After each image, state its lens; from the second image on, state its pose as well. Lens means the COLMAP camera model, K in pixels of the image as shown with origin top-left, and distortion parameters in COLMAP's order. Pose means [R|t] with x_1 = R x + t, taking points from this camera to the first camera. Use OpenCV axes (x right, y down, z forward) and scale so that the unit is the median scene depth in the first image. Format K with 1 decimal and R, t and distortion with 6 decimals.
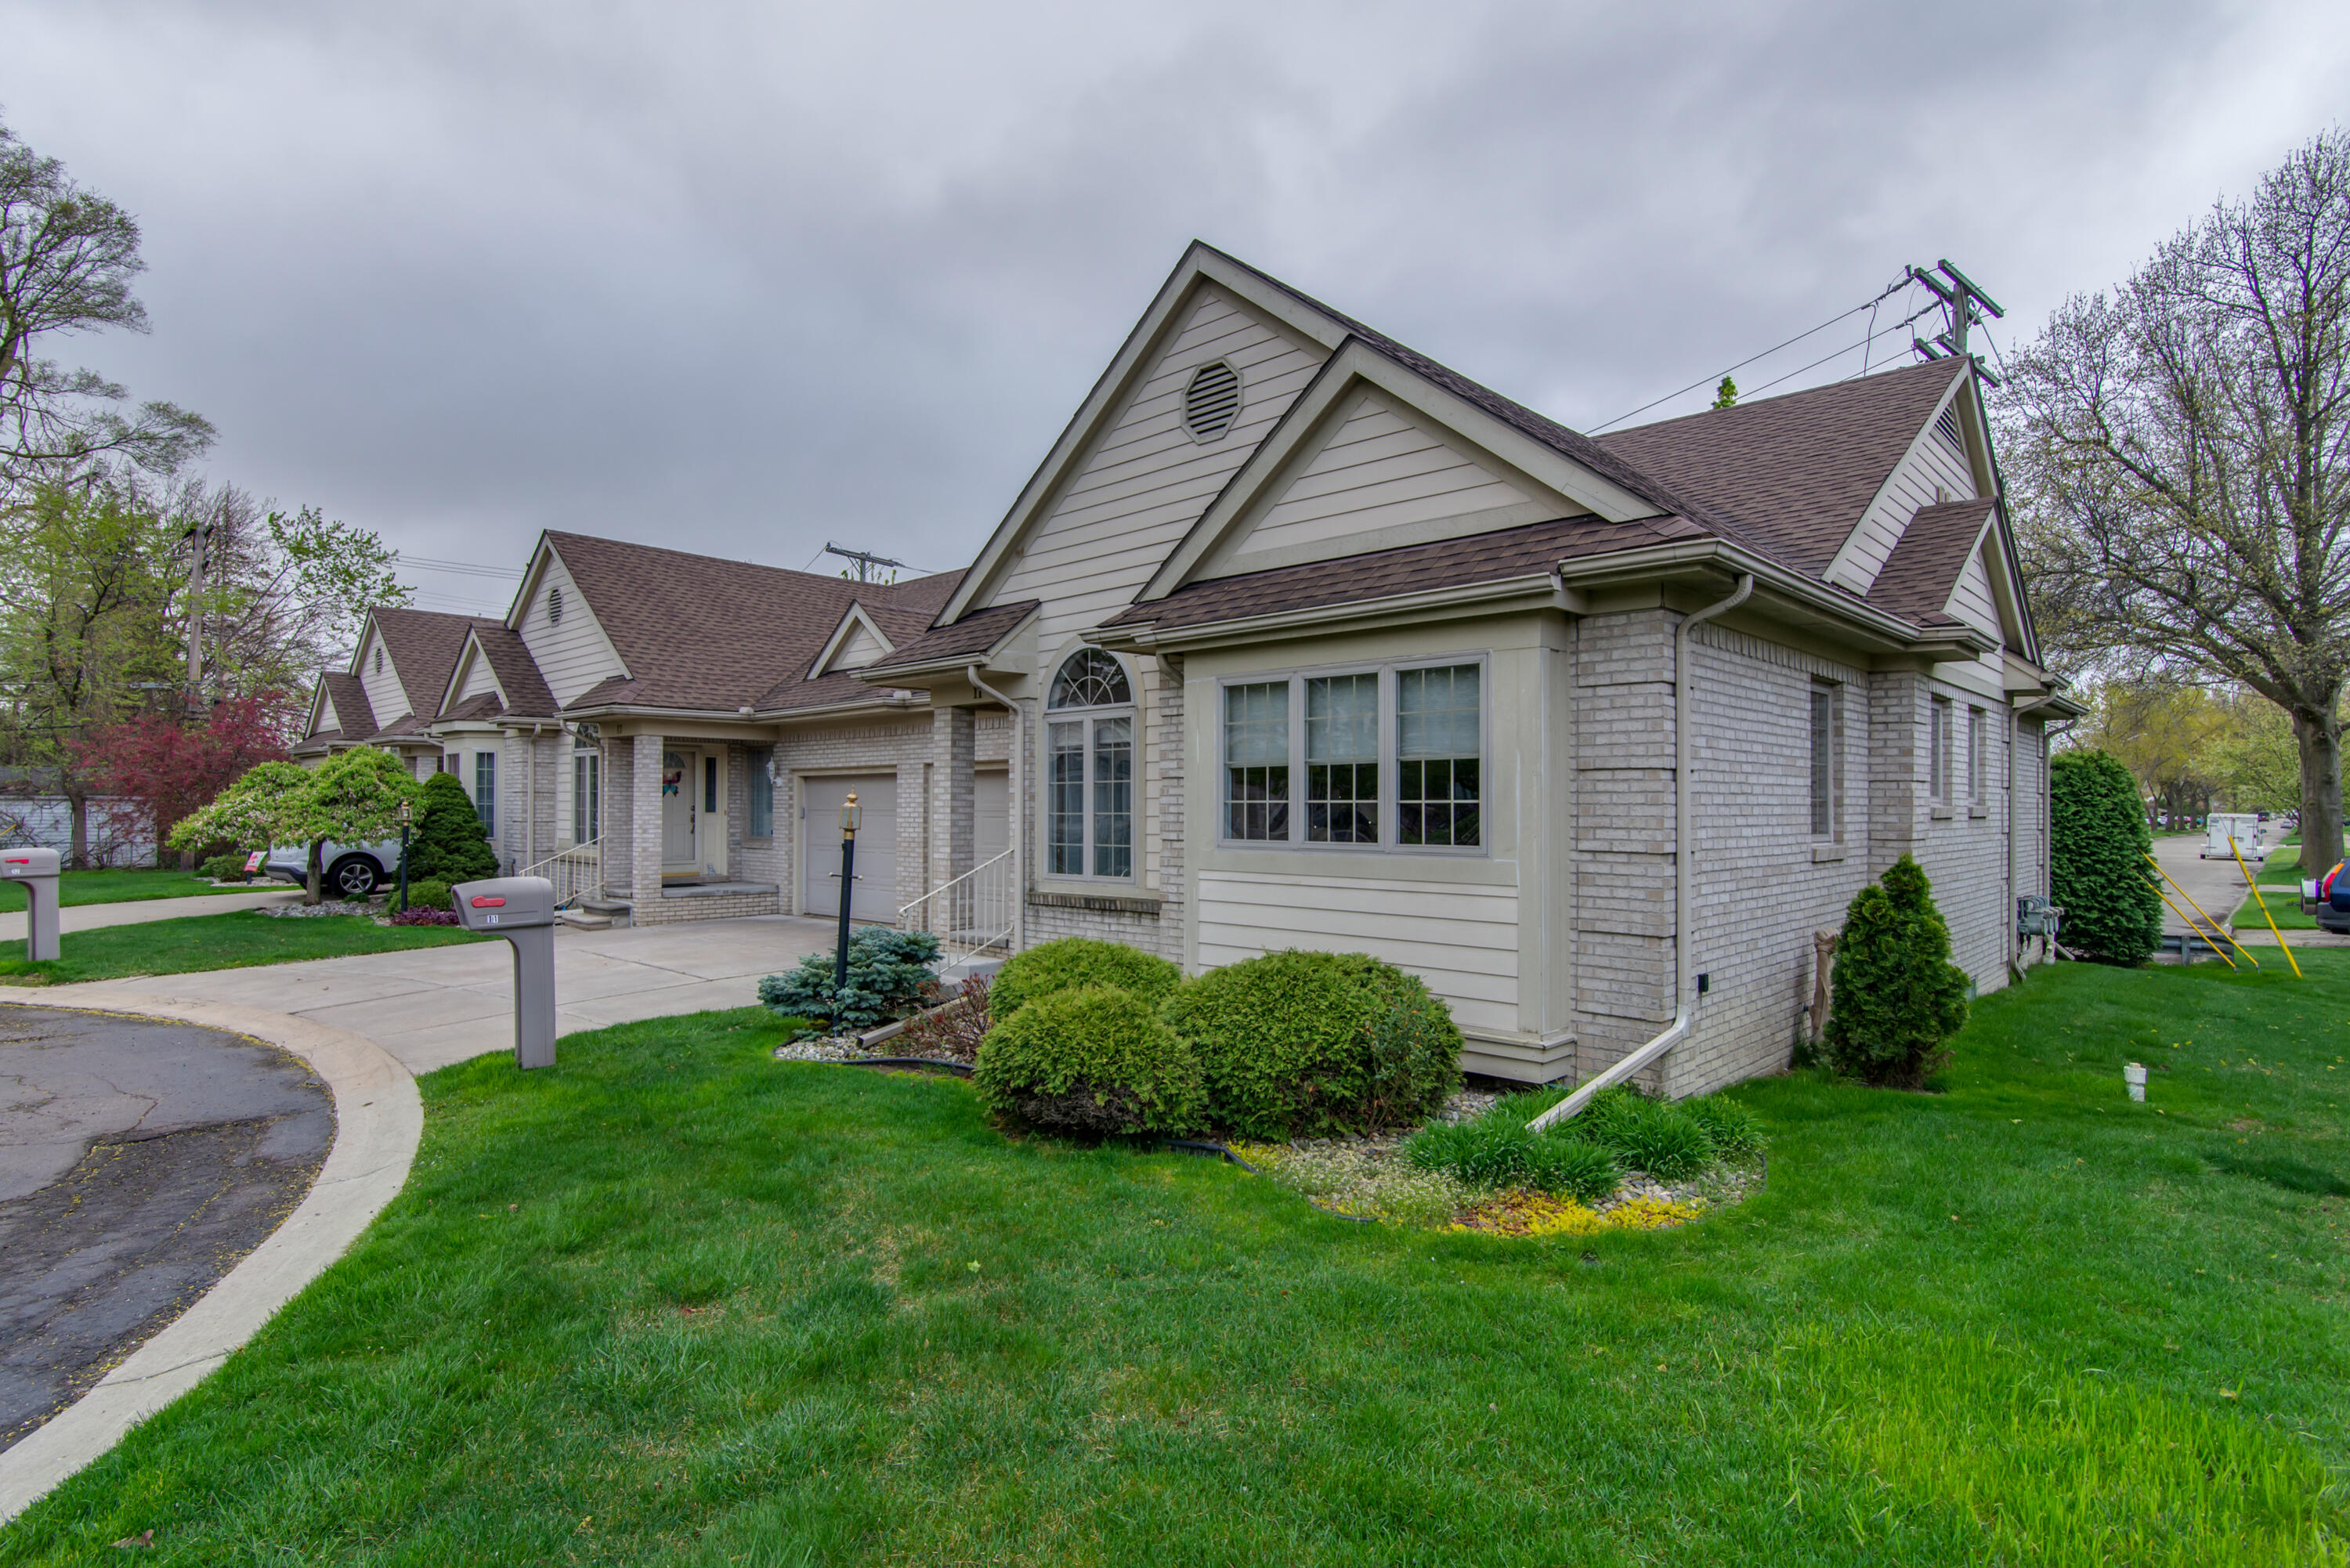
lens RADIAL K [[1178.8, 0, 1180.8], [0, 1178.8, 802.6], [0, 0, 1]] dist [-0.000068, -0.000038]
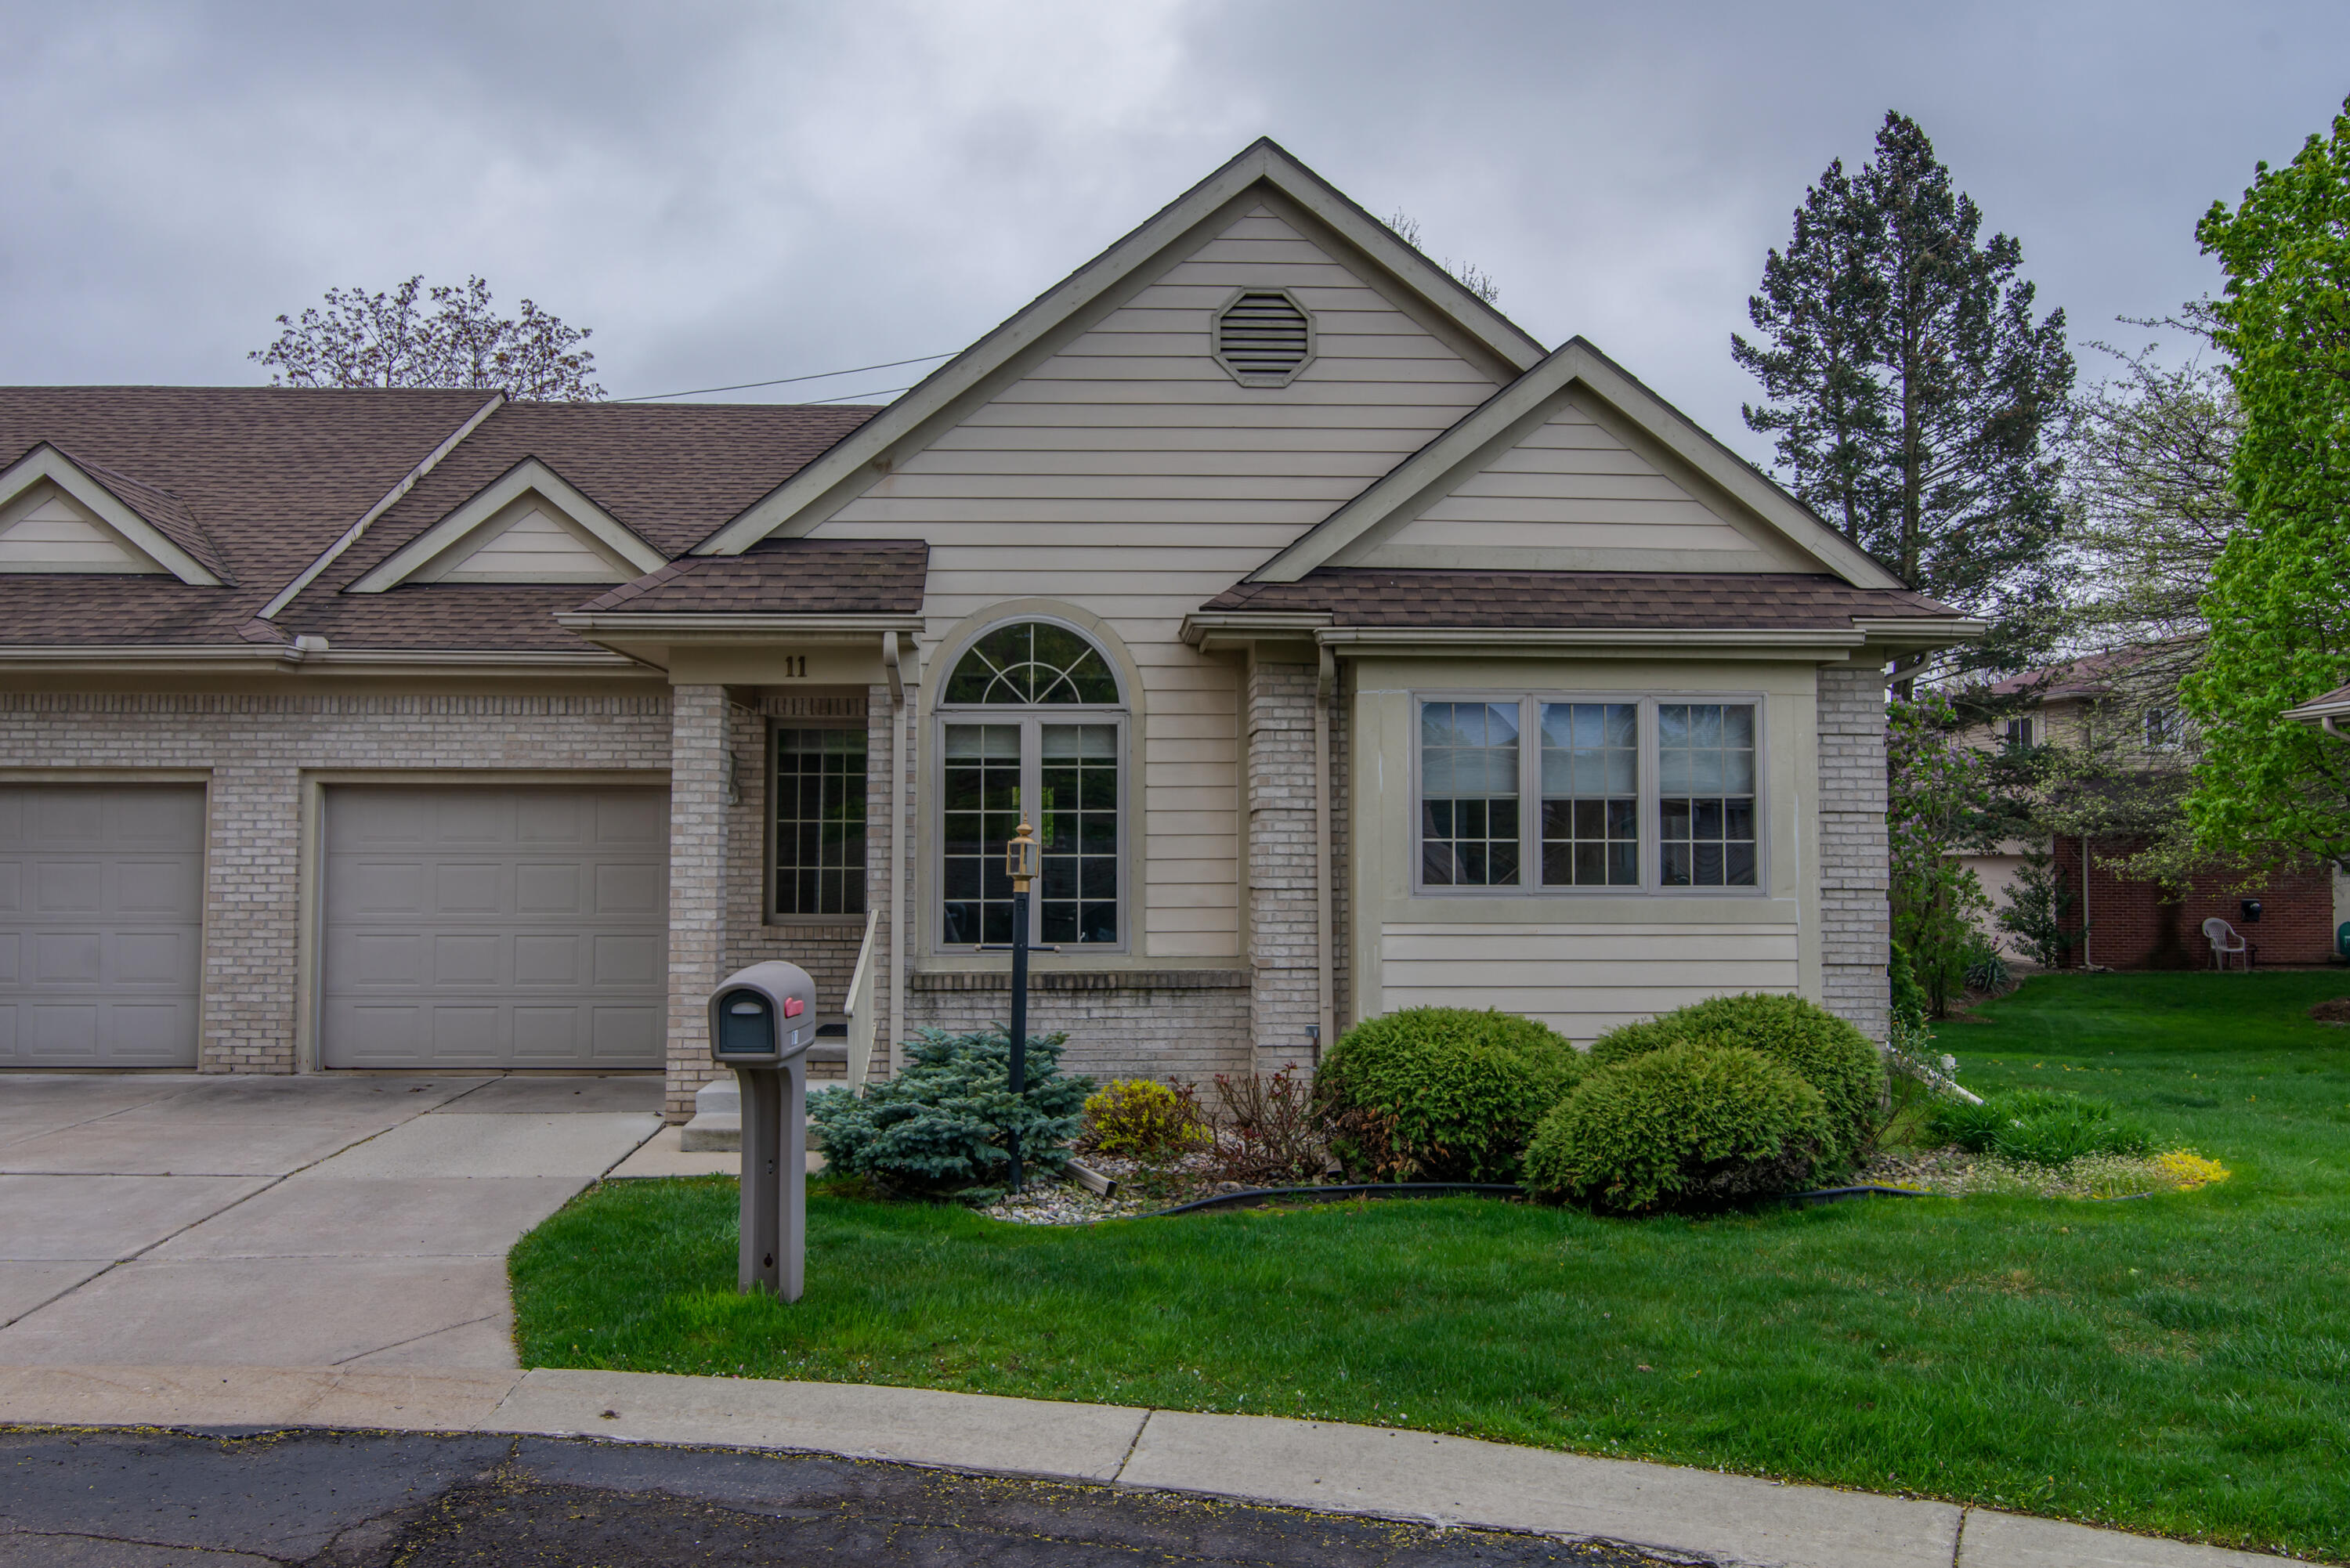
lens RADIAL K [[1741.7, 0, 1175.0], [0, 1741.7, 784.0], [0, 0, 1]] dist [-0.023906, -0.002917]
pose [[0.698452, 0.031212, 0.714976, -0.991456], [-0.004167, 0.999209, -0.039550, 0.009262], [-0.715645, 0.024644, 0.698030, 0.269404]]
